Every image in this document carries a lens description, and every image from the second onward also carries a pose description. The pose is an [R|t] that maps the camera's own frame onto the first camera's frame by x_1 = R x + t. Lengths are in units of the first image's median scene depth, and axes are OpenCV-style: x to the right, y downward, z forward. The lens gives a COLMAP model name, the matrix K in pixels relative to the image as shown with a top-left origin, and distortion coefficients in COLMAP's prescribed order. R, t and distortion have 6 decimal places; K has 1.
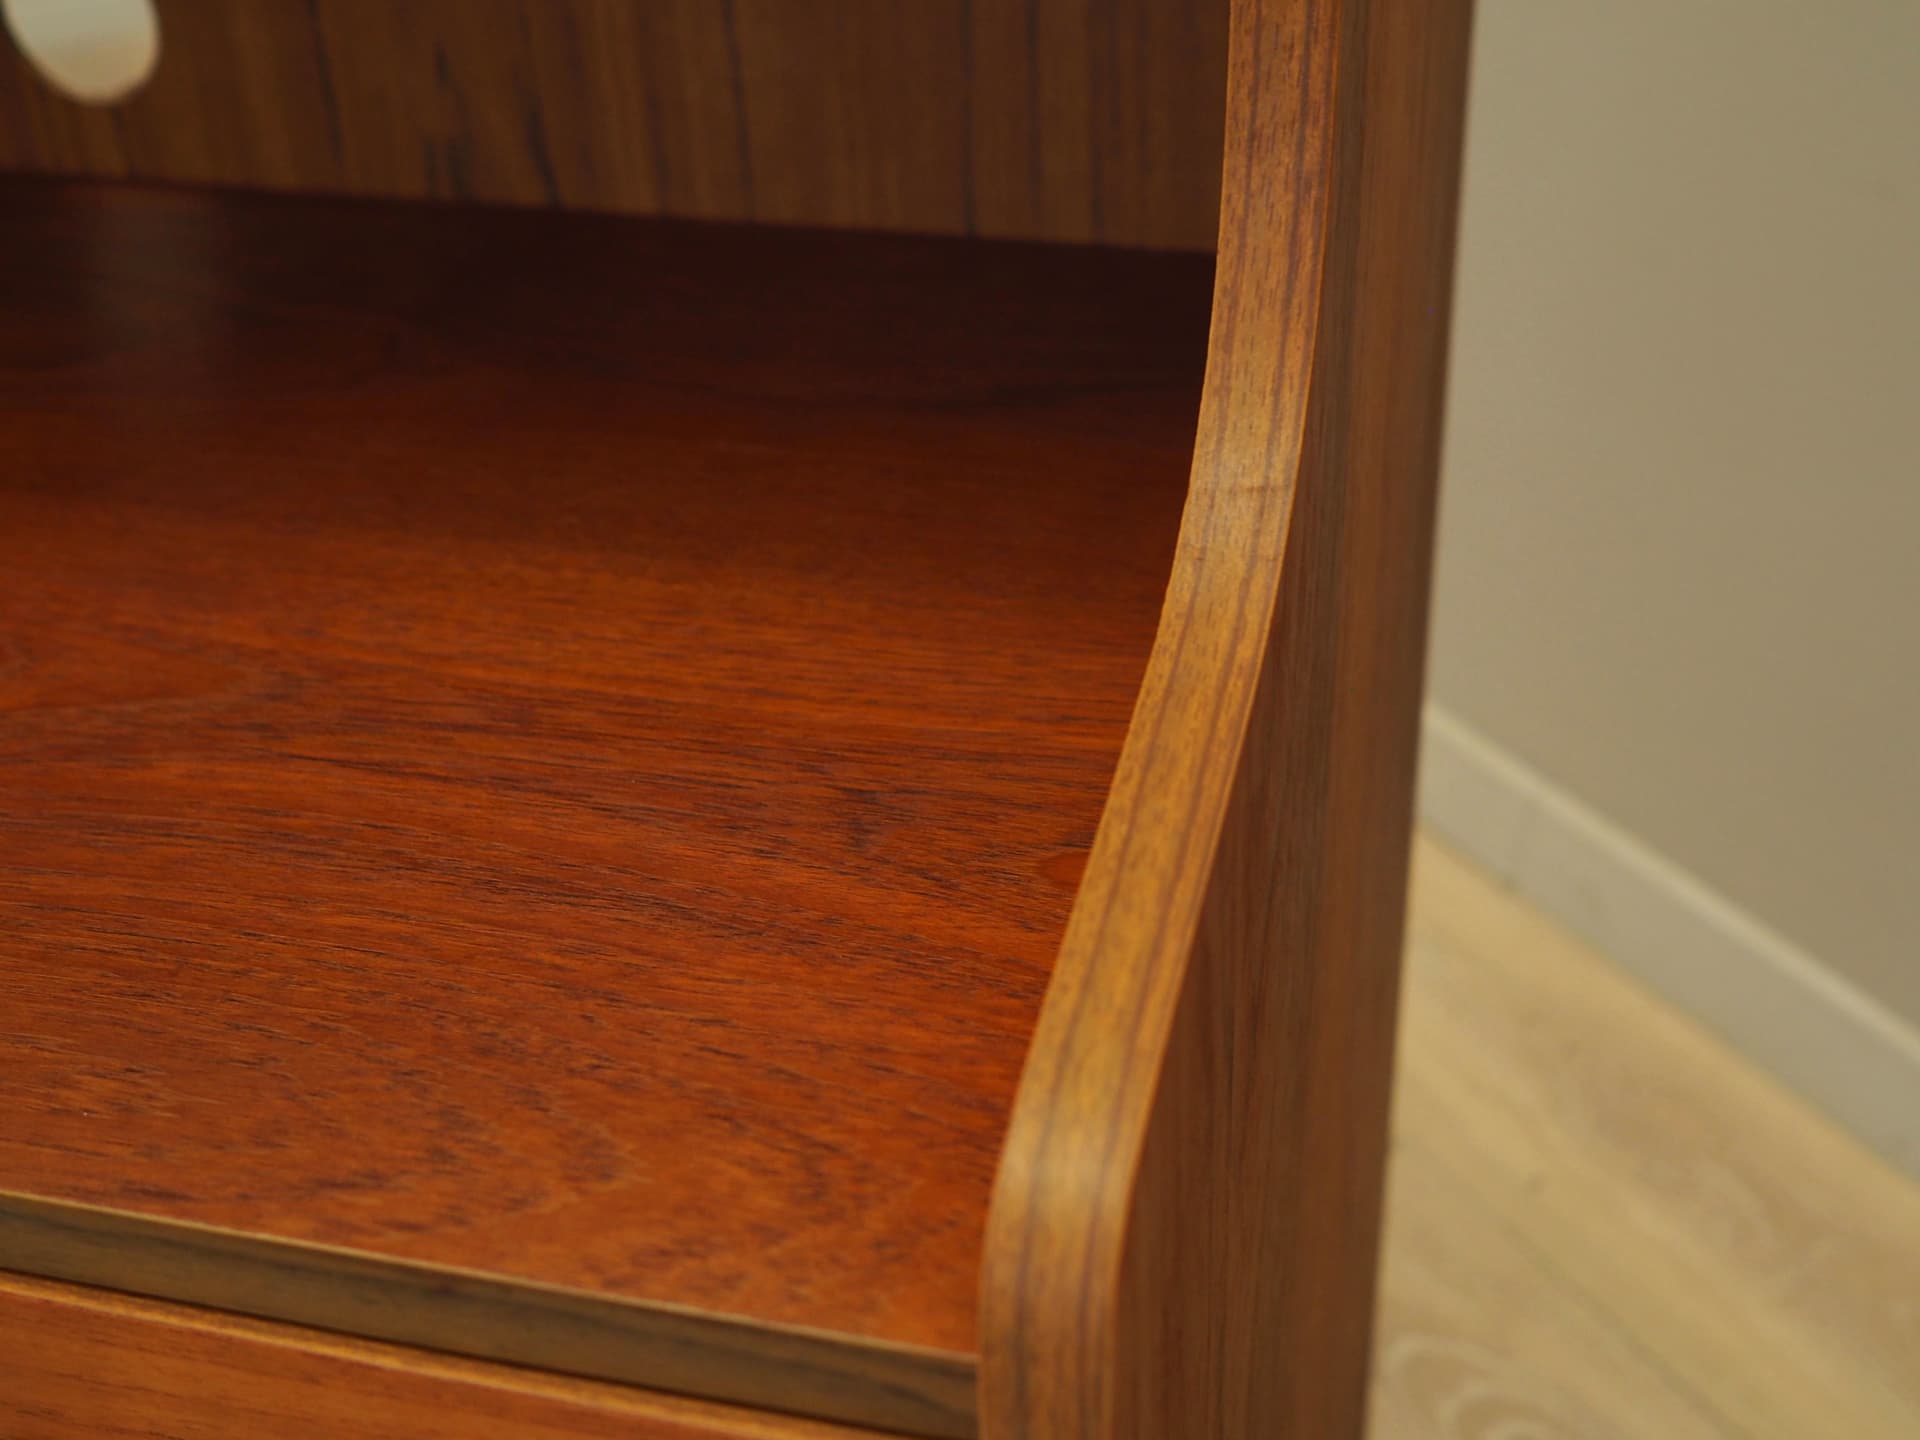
lens RADIAL K [[2323.1, 0, 1026.1], [0, 2323.1, 727.3], [0, 0, 1]] dist [0.006171, 0.018194]
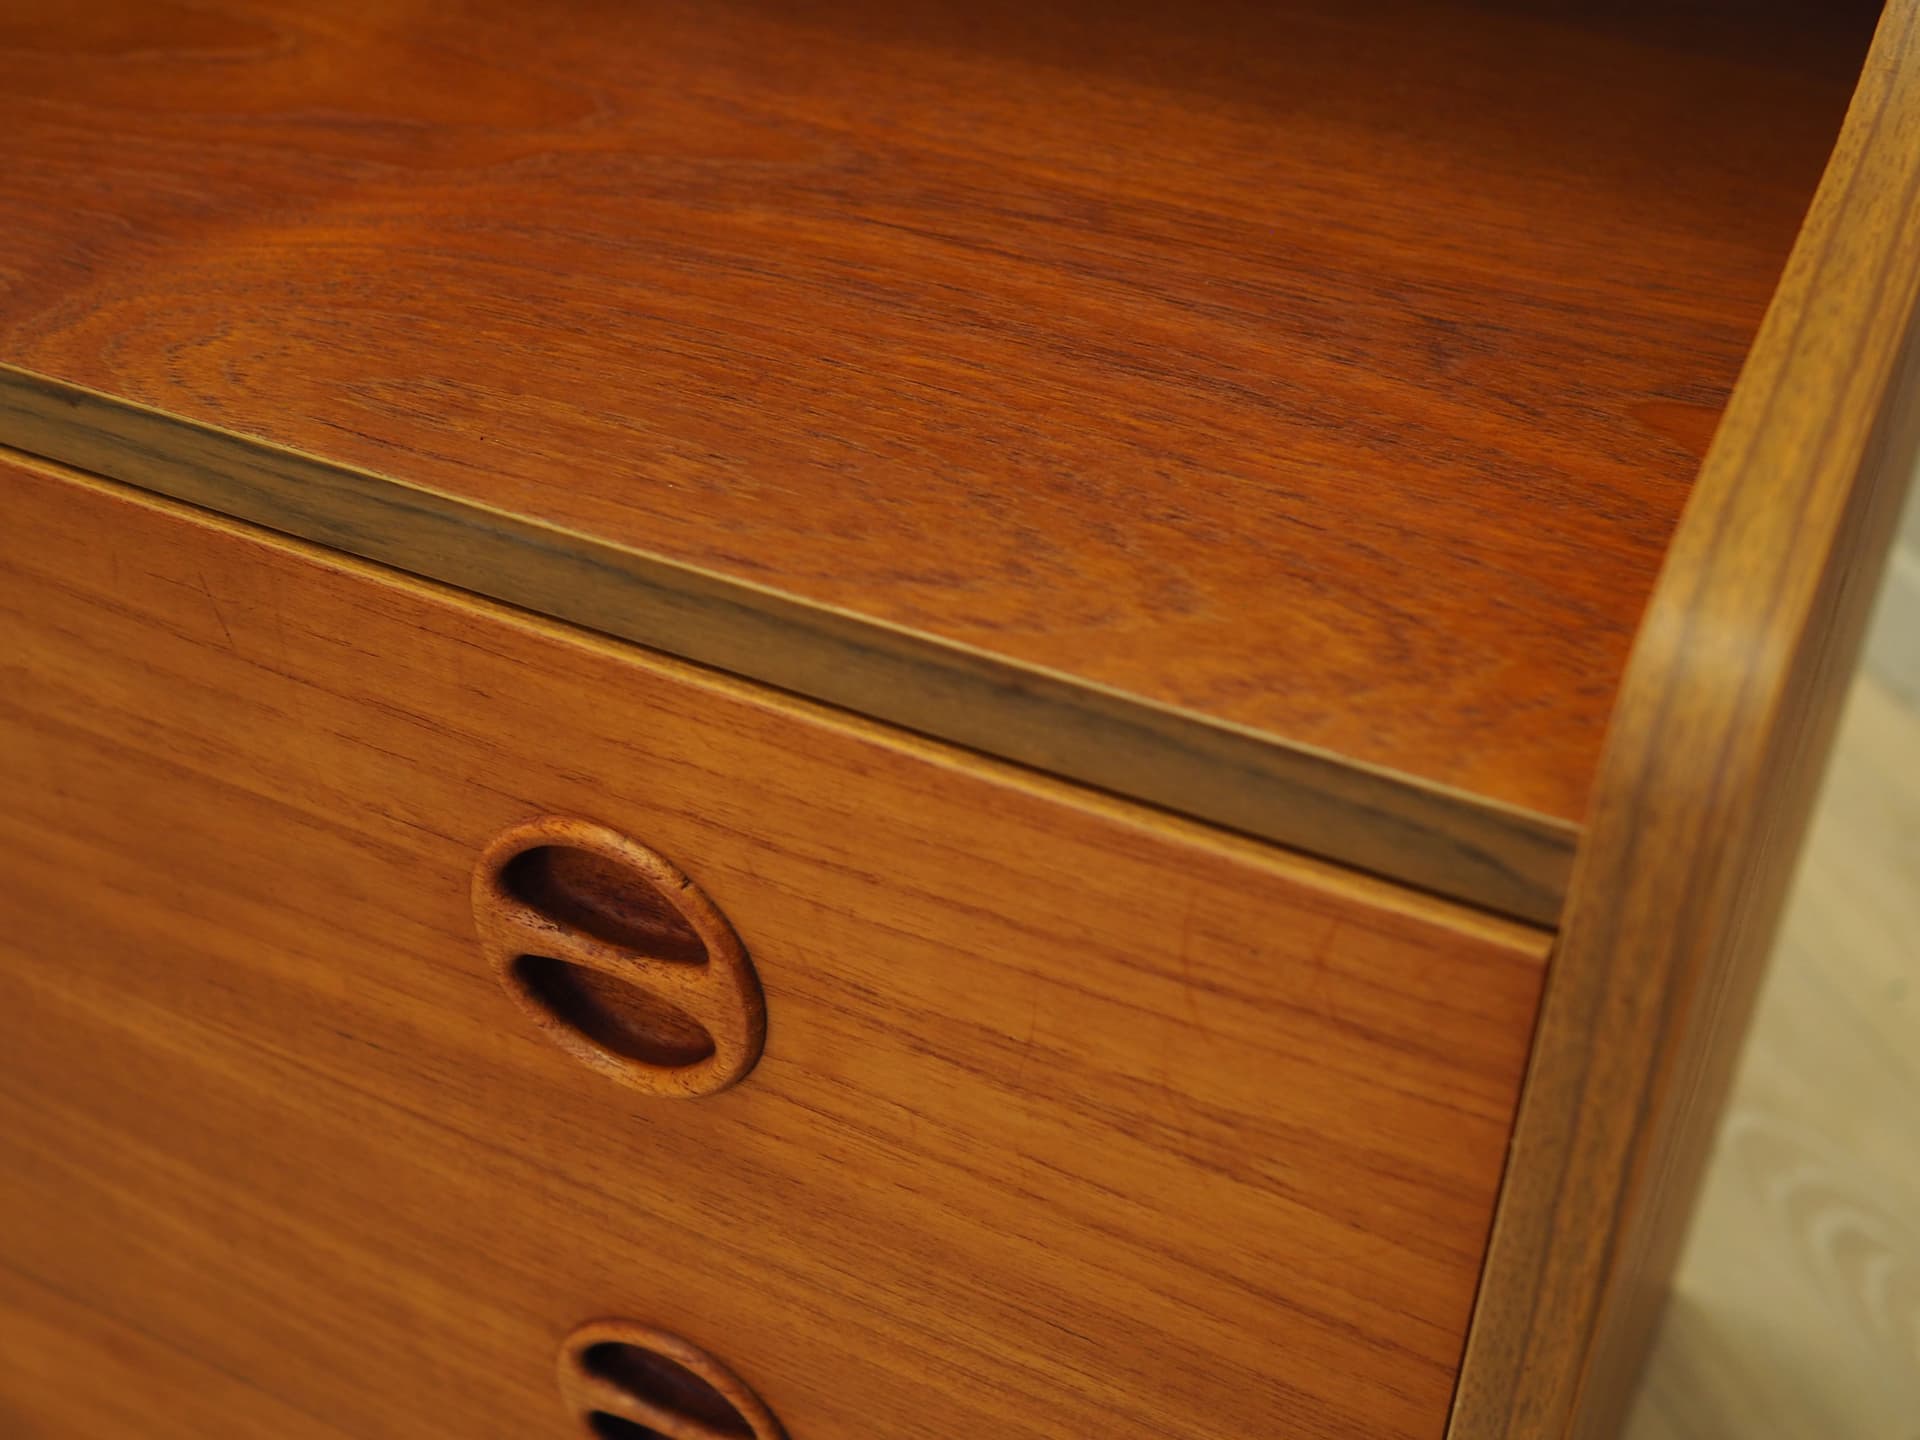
lens RADIAL K [[2194.7, 0, 960.0], [0, 2194.7, 720.0], [0, 0, 1]] dist [0.000292, 0.030016]
pose [[0.979825, 0.151345, -0.130529, -0.138419], [-0.144940, 0.987780, 0.057301, 0.190054], [0.137606, -0.037226, 0.989787, 0.068468]]
